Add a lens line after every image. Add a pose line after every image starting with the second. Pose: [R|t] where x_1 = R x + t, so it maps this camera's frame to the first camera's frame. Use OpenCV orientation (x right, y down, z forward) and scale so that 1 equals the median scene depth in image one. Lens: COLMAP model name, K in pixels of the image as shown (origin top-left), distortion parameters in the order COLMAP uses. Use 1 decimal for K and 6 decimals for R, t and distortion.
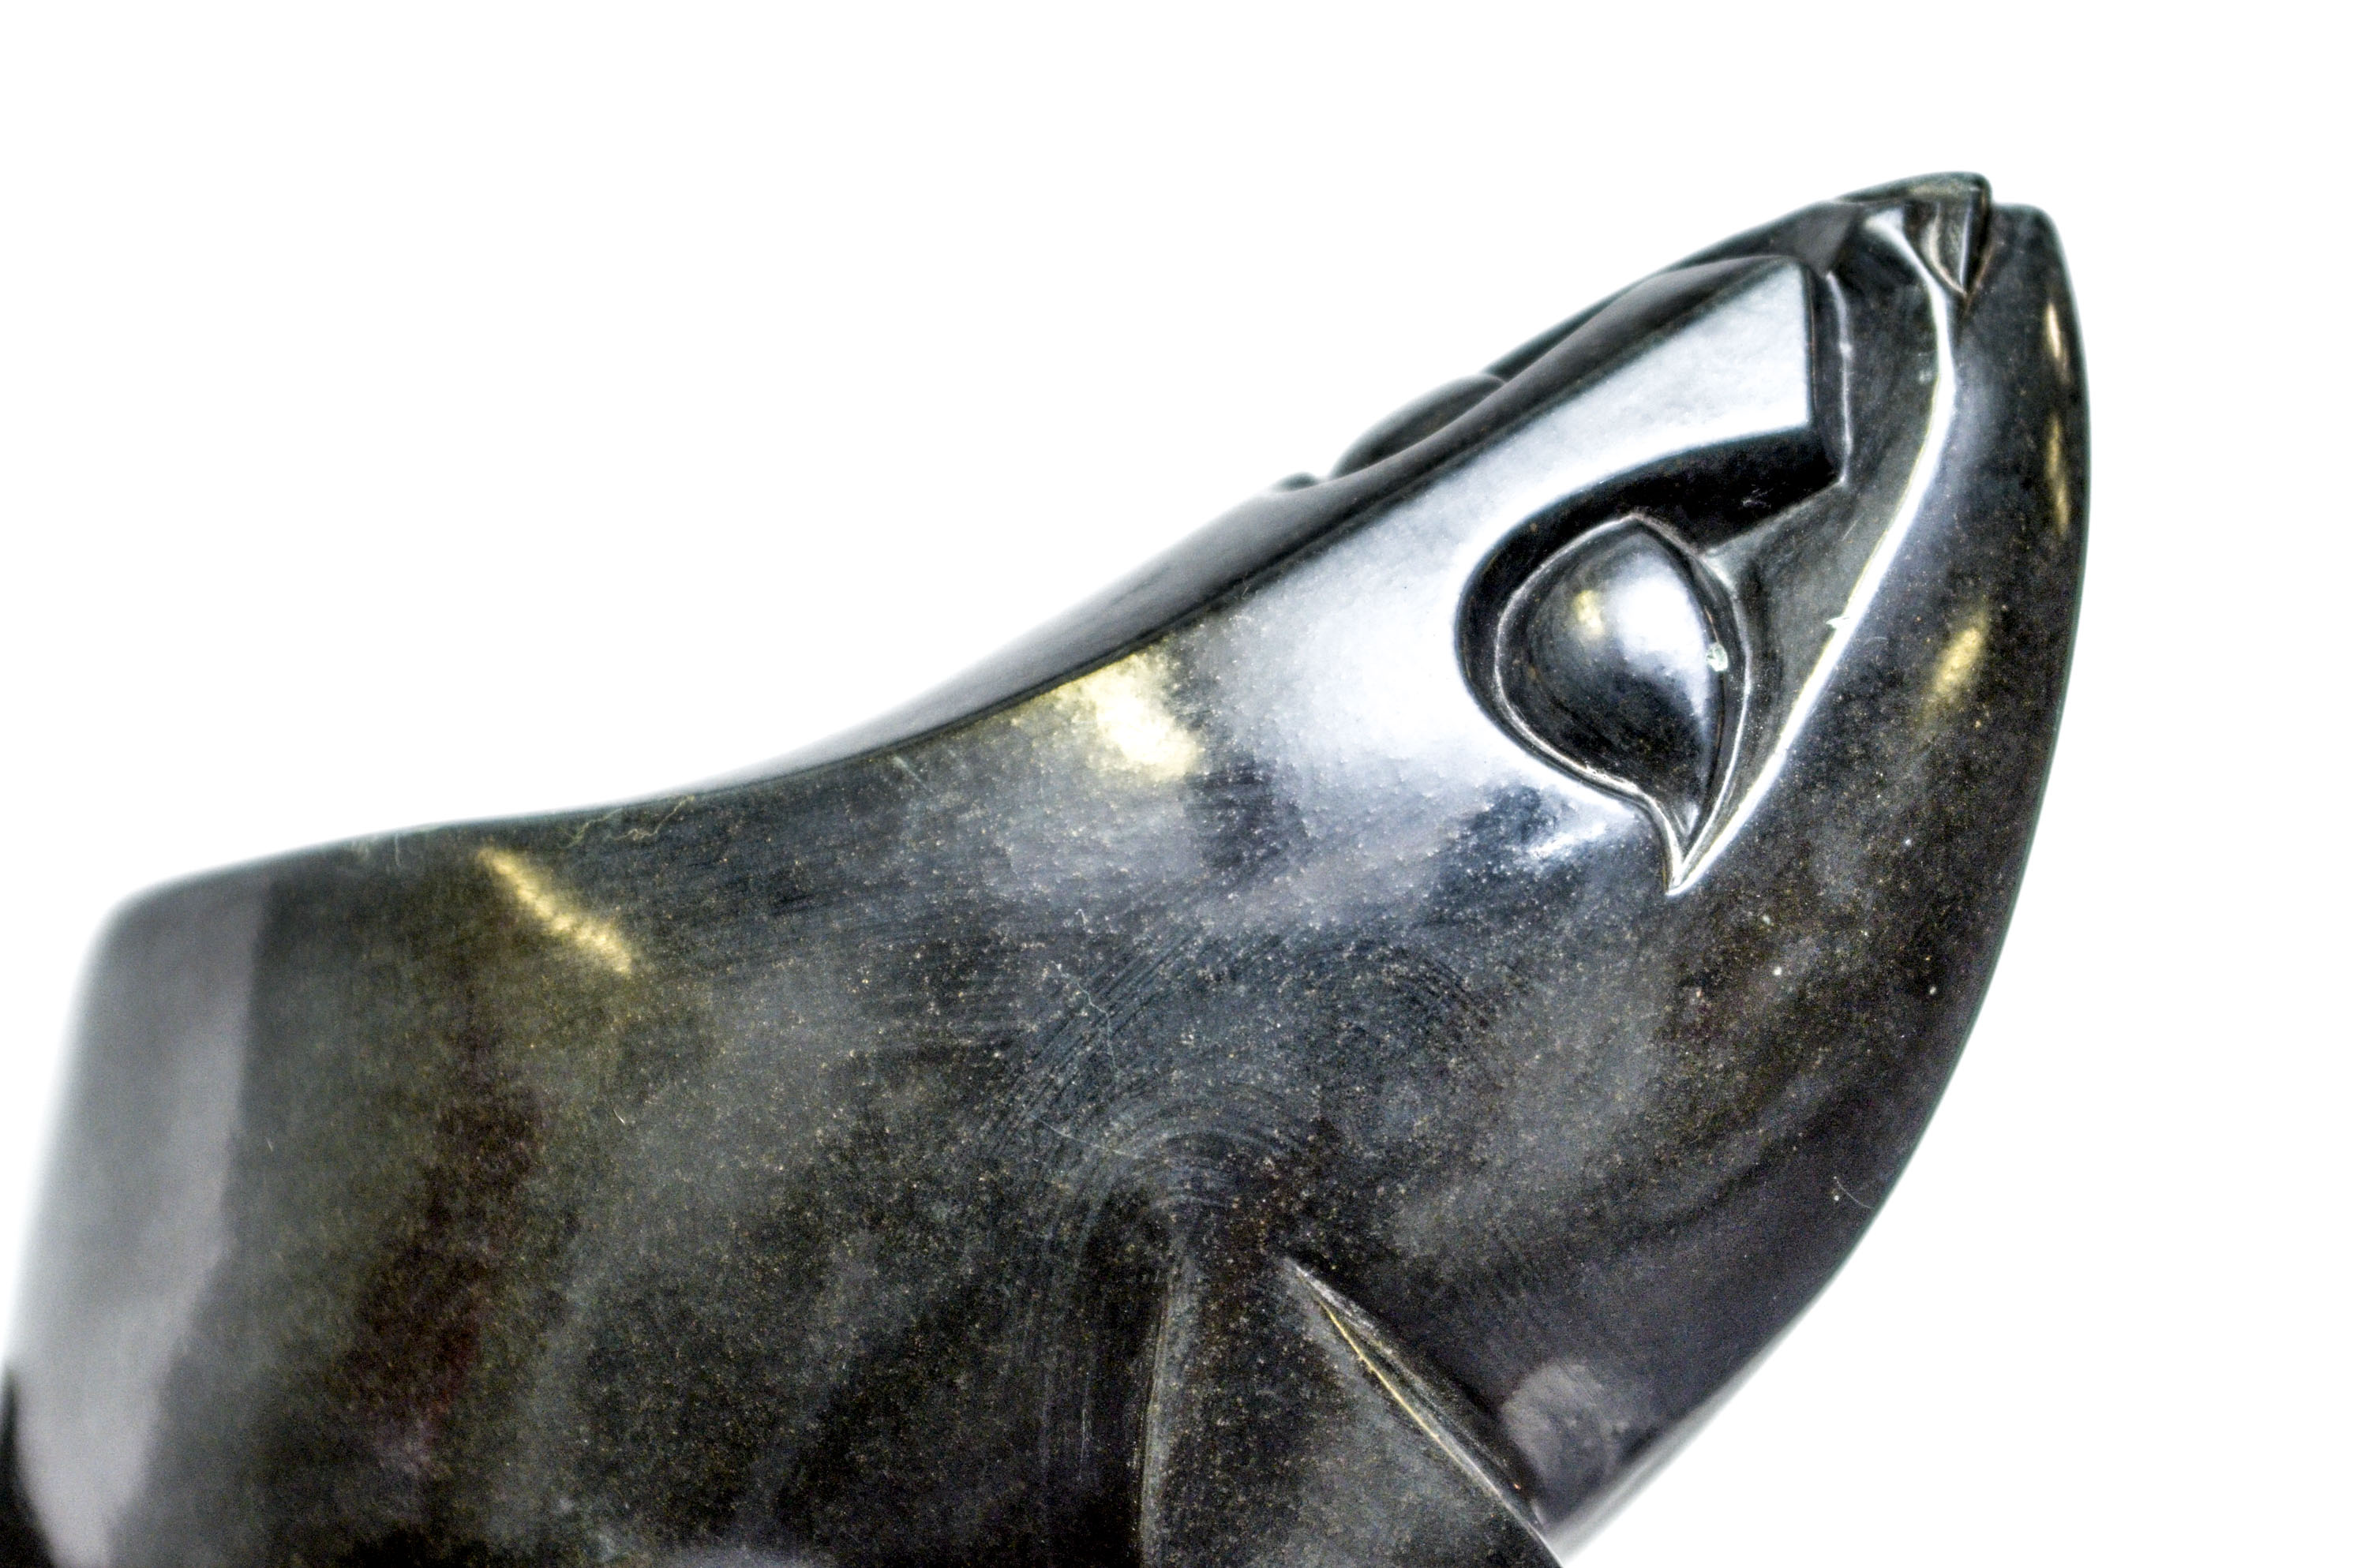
lens RADIAL K [[7432.1, 0, 1187.6], [0, 7432.1, 781.5], [0, 0, 1]] dist [0.182264, 0.000000]
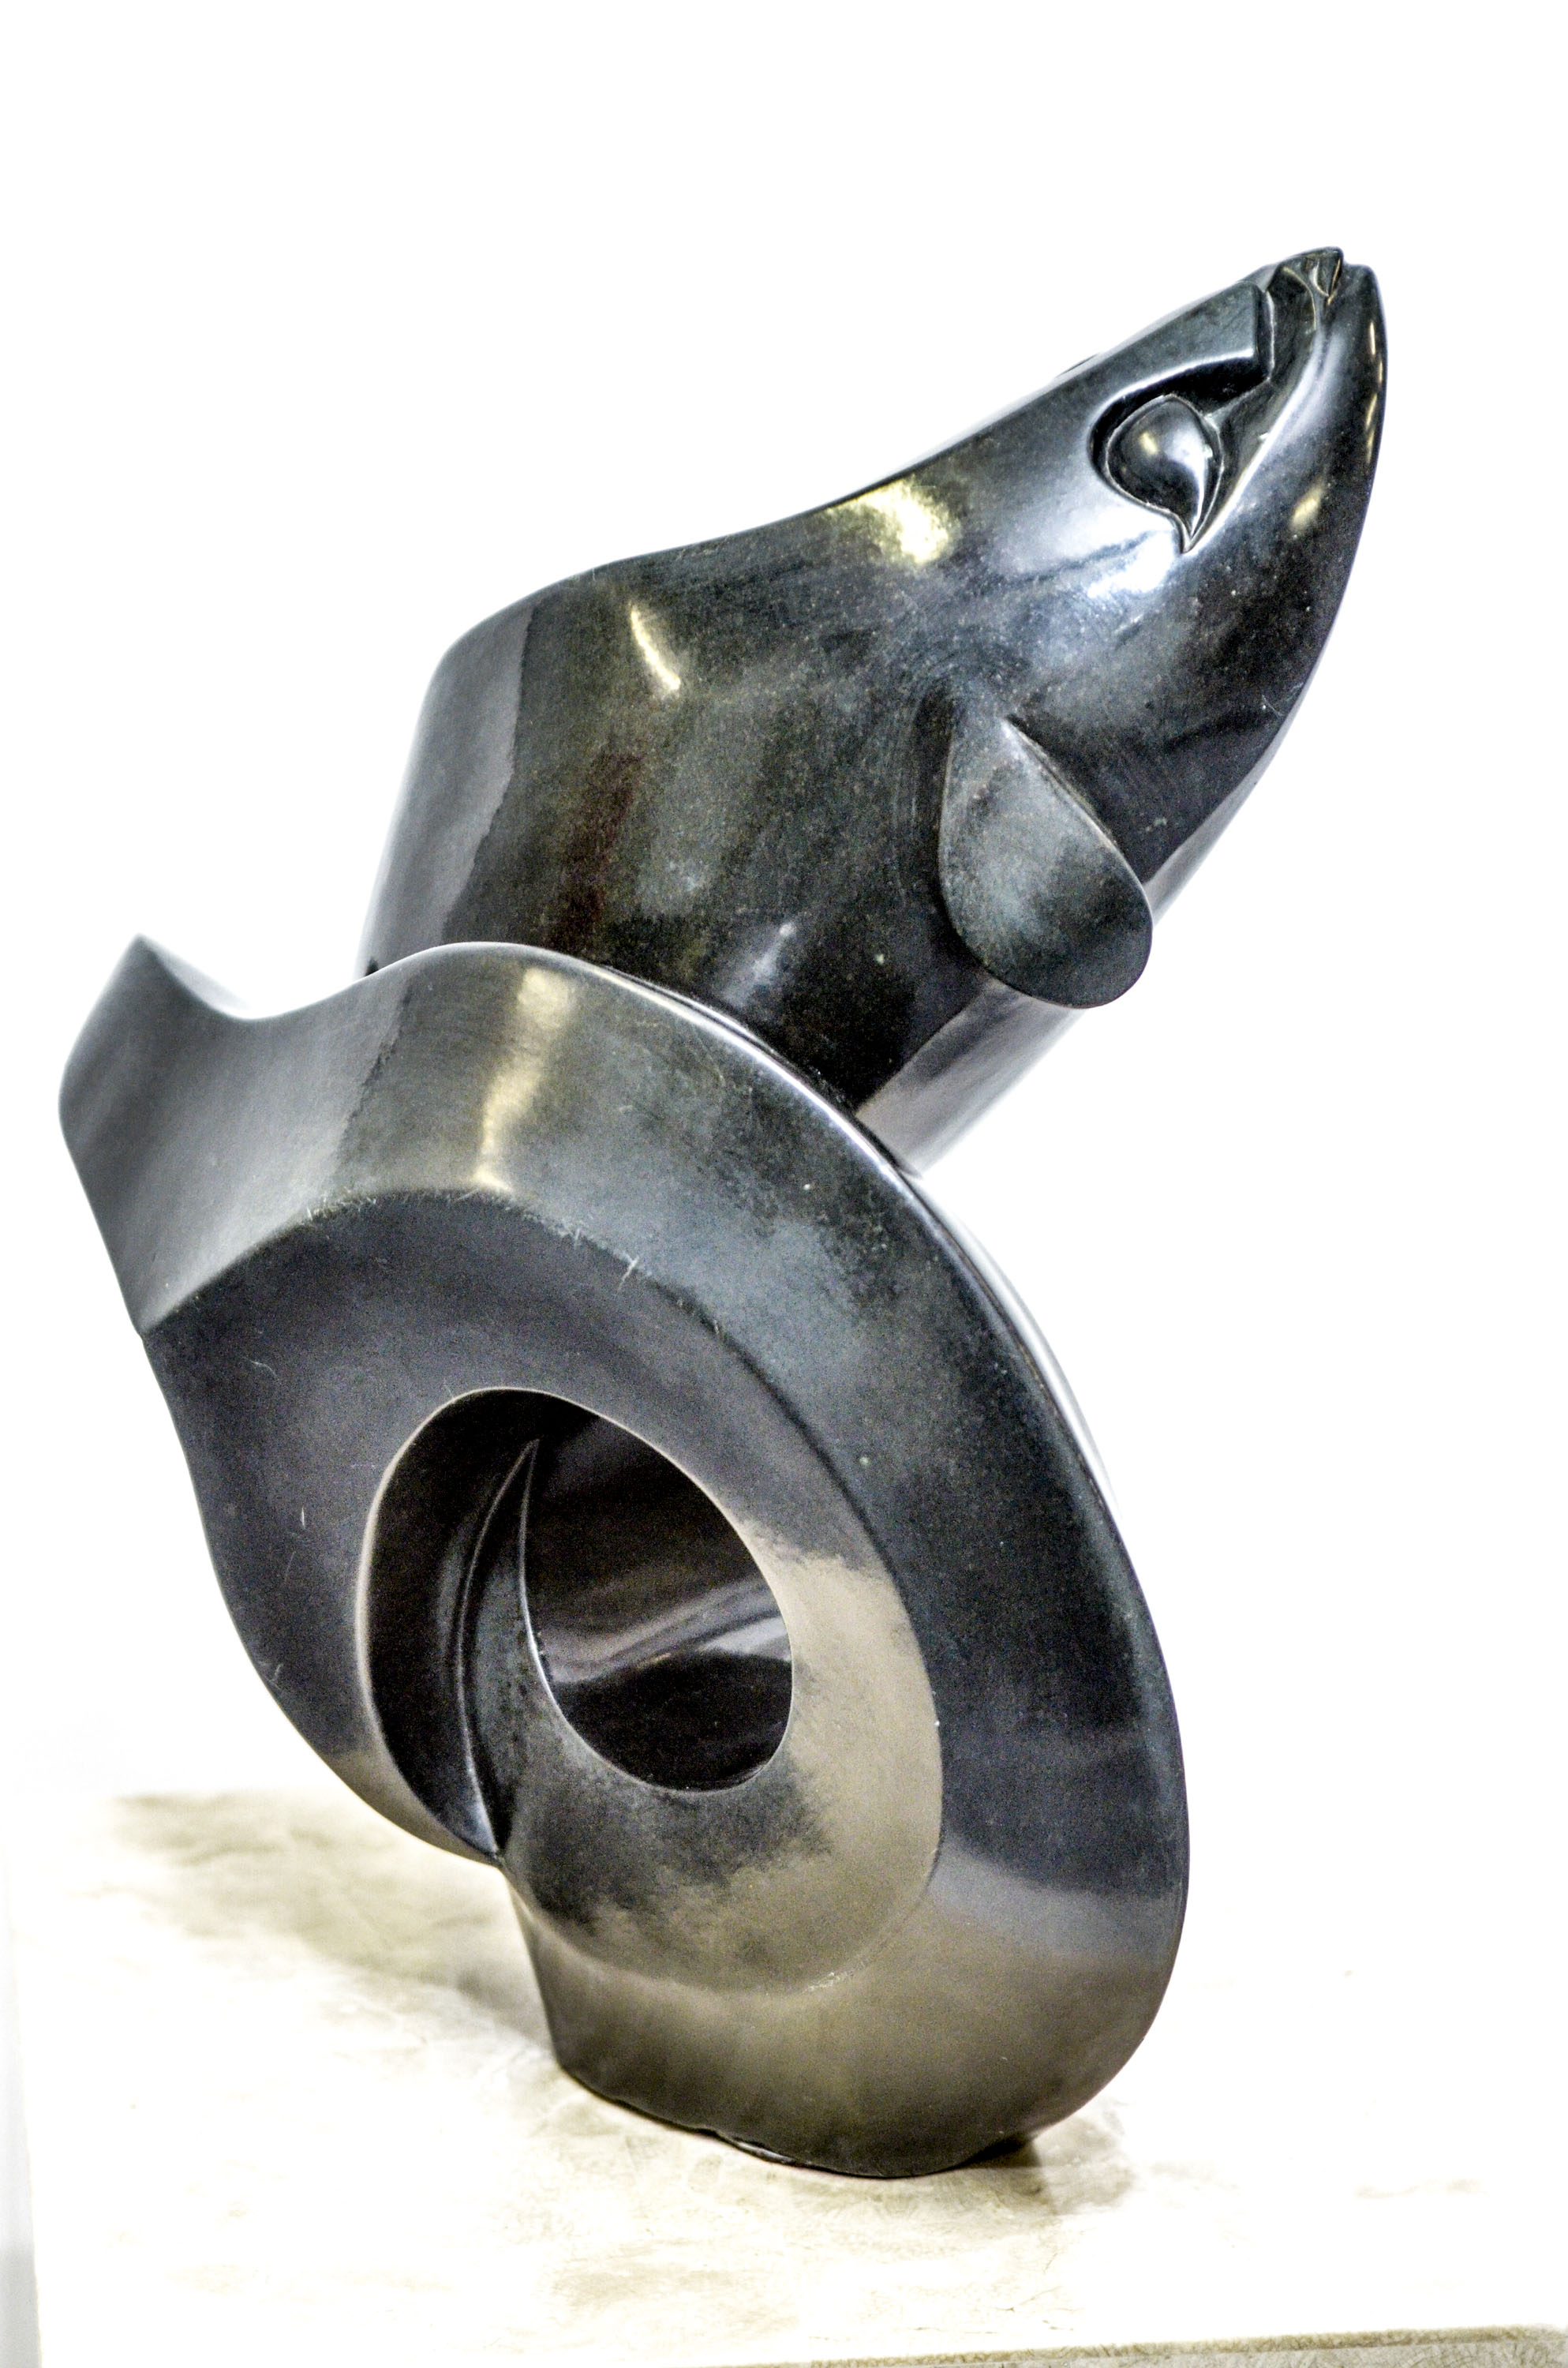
lens RADIAL K [[7432.1, 0, 782.0], [0, 7432.1, 1186.7], [0, 0, 1]] dist [0.182264, 0.000000]
pose [[0.998882, 0.001562, -0.047242, 0.049770], [-0.006090, 0.995377, -0.095854, 0.400311], [0.046874, 0.096035, 0.994274, -1.128699]]
